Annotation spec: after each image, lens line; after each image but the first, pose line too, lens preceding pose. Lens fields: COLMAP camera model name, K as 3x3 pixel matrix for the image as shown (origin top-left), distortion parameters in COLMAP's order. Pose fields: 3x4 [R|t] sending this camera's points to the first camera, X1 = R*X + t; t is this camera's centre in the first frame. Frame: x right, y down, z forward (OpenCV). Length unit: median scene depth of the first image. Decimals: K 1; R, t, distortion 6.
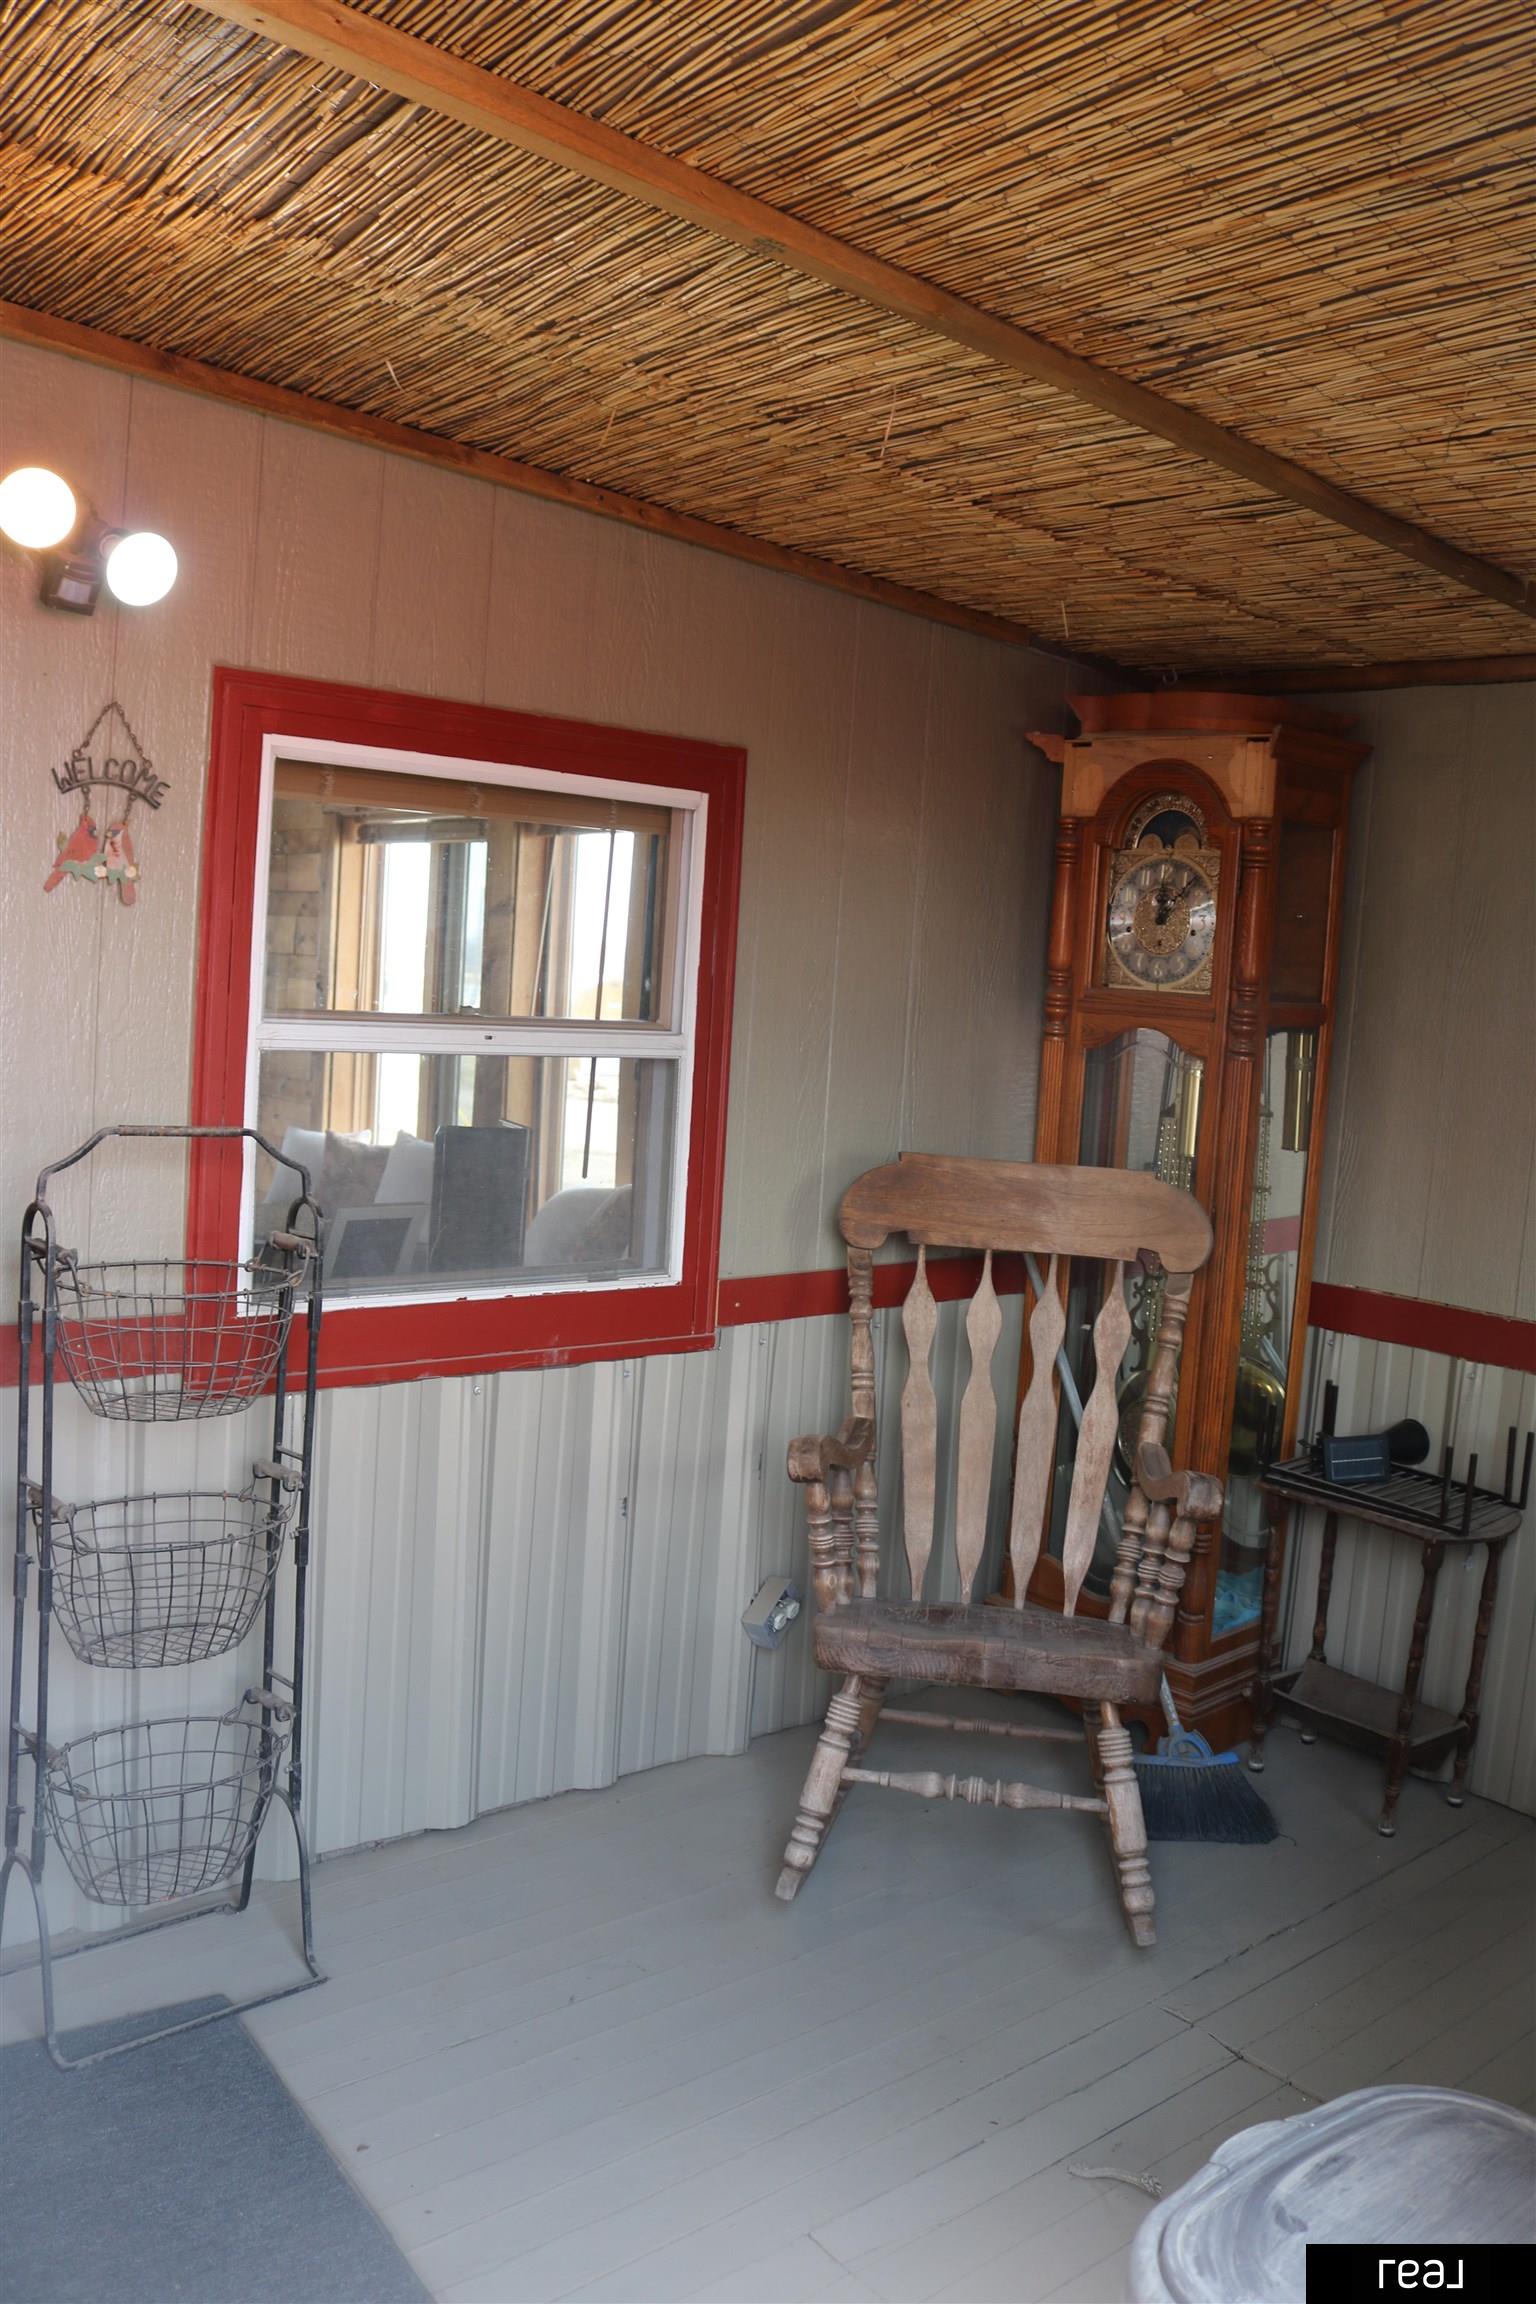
lens RADIAL K [[1905.3, 0, 762.1], [0, 1905.3, 1132.0], [0, 0, 1]] dist [-0.157257, 0.128939]
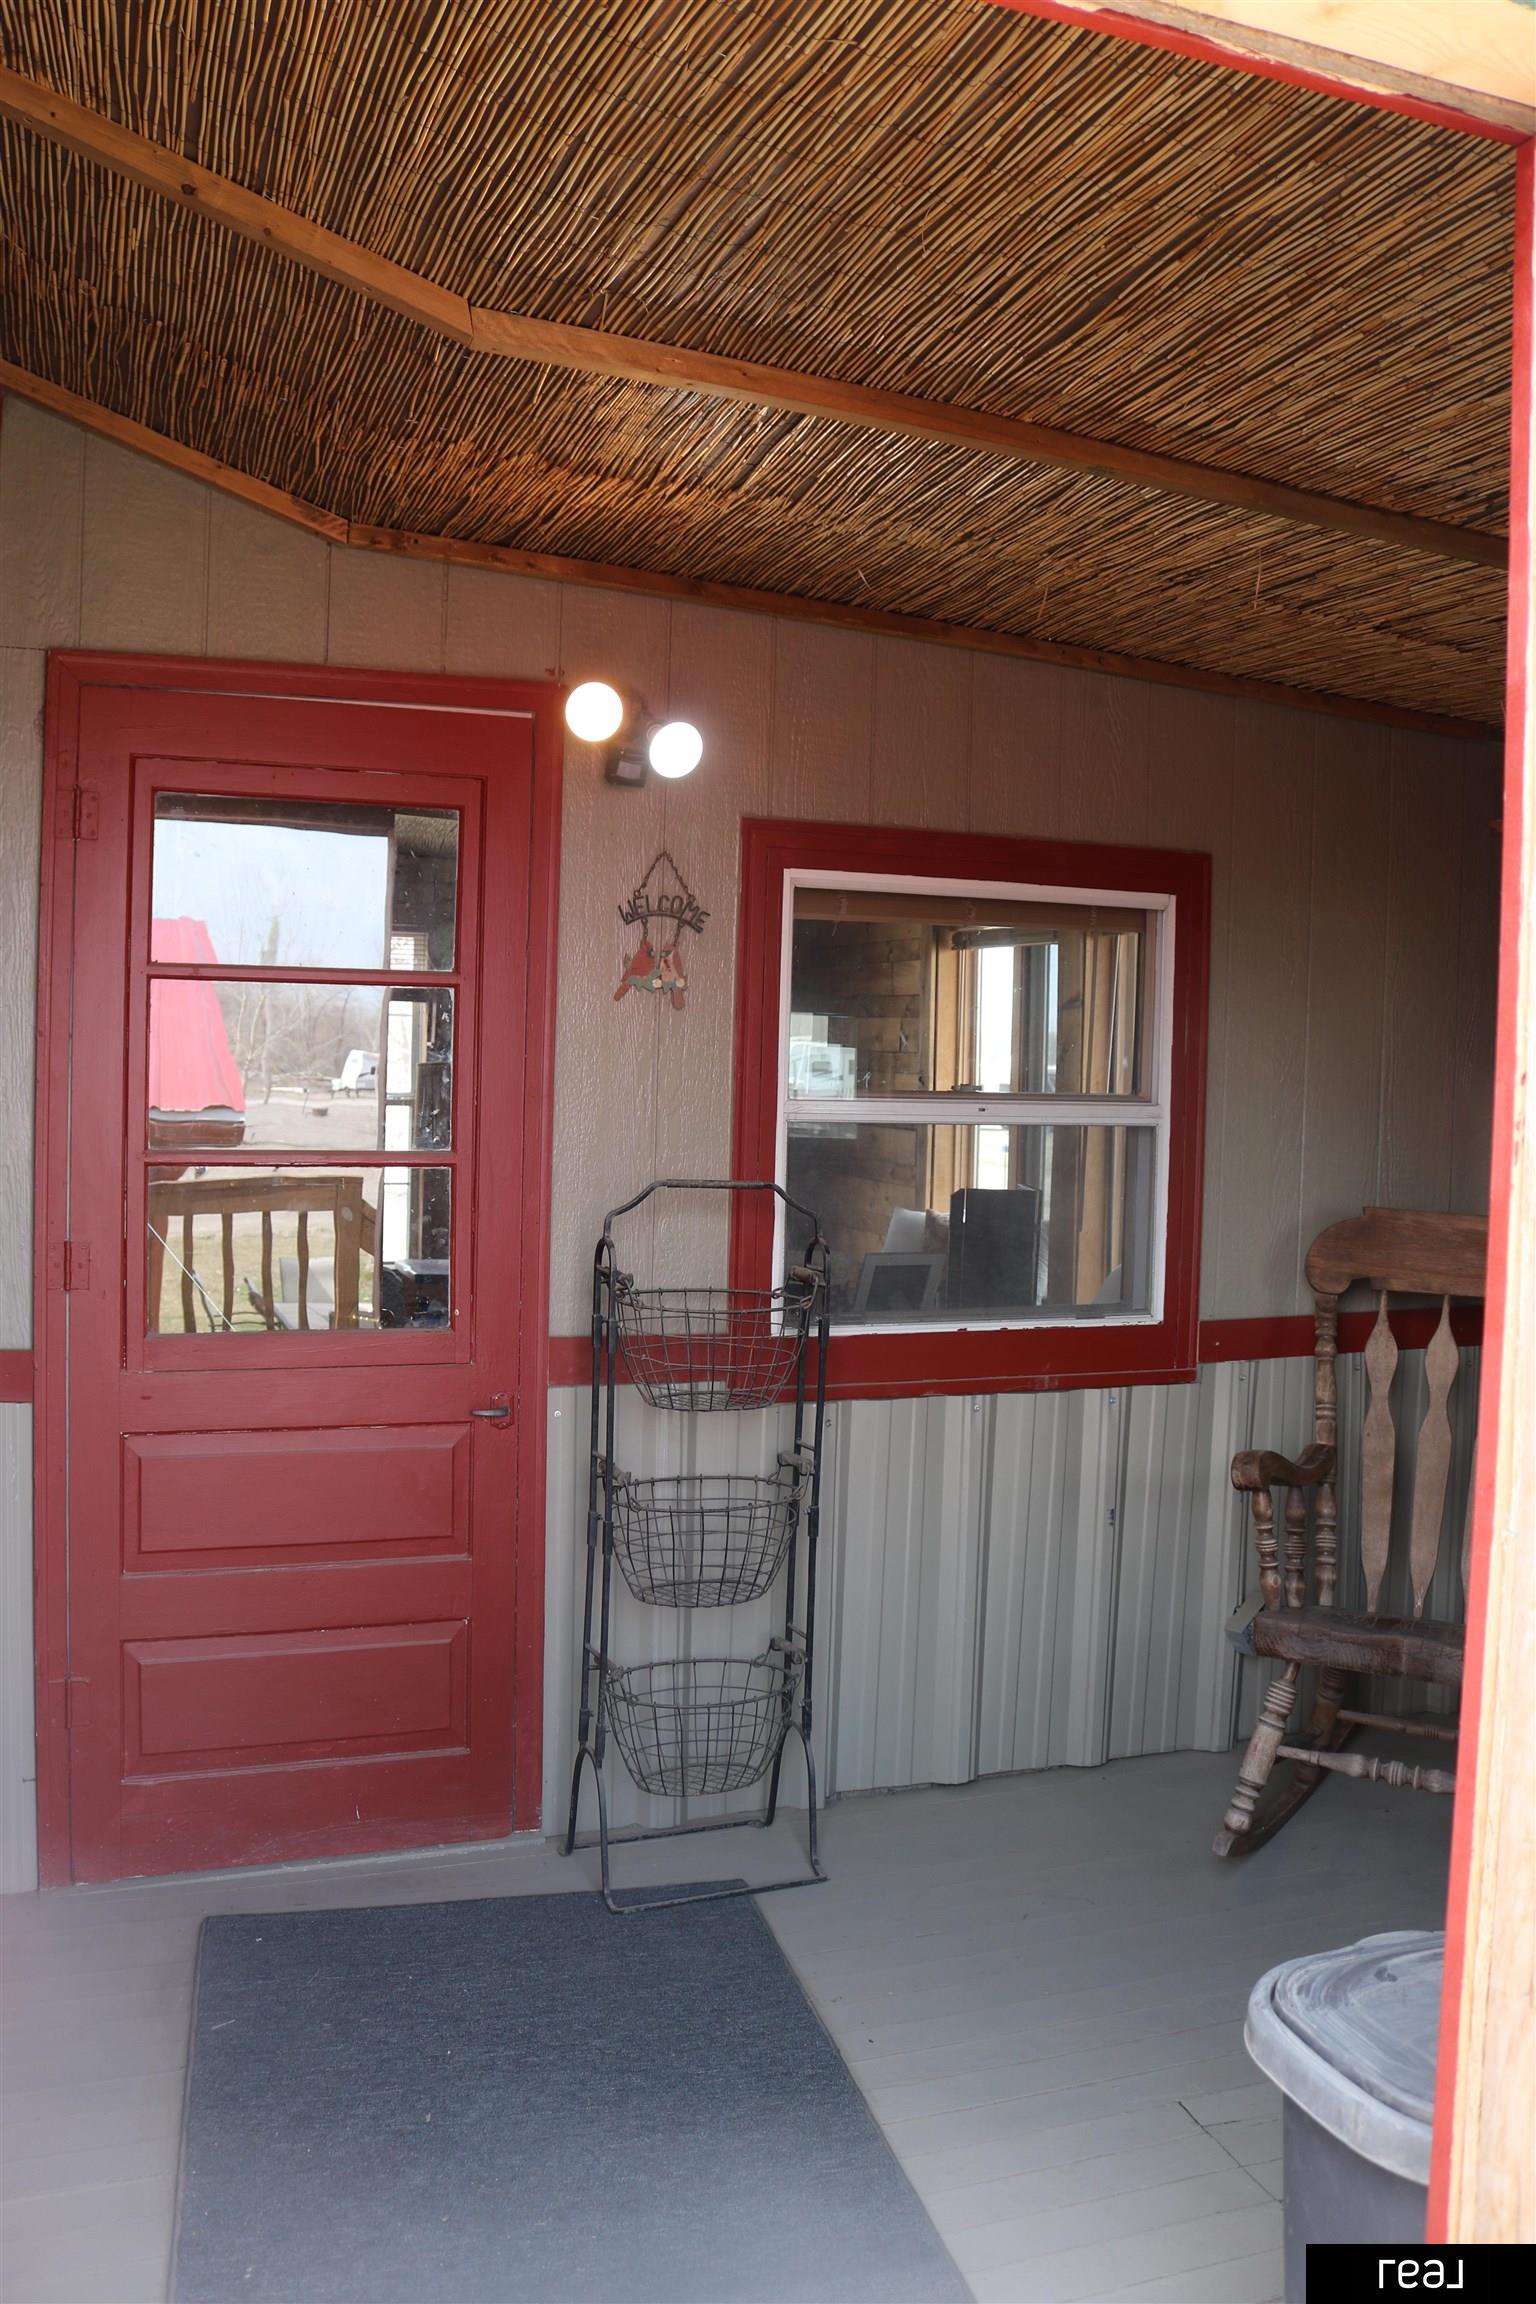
lens RADIAL K [[1905.3, 0, 756.4], [0, 1905.3, 1155.3], [0, 0, 1]] dist [-0.157257, 0.128939]
pose [[0.937068, -0.016834, -0.348741, 0.156783], [0.002617, 0.999148, -0.041197, 0.031232], [0.349138, 0.037692, 0.936313, -0.188051]]
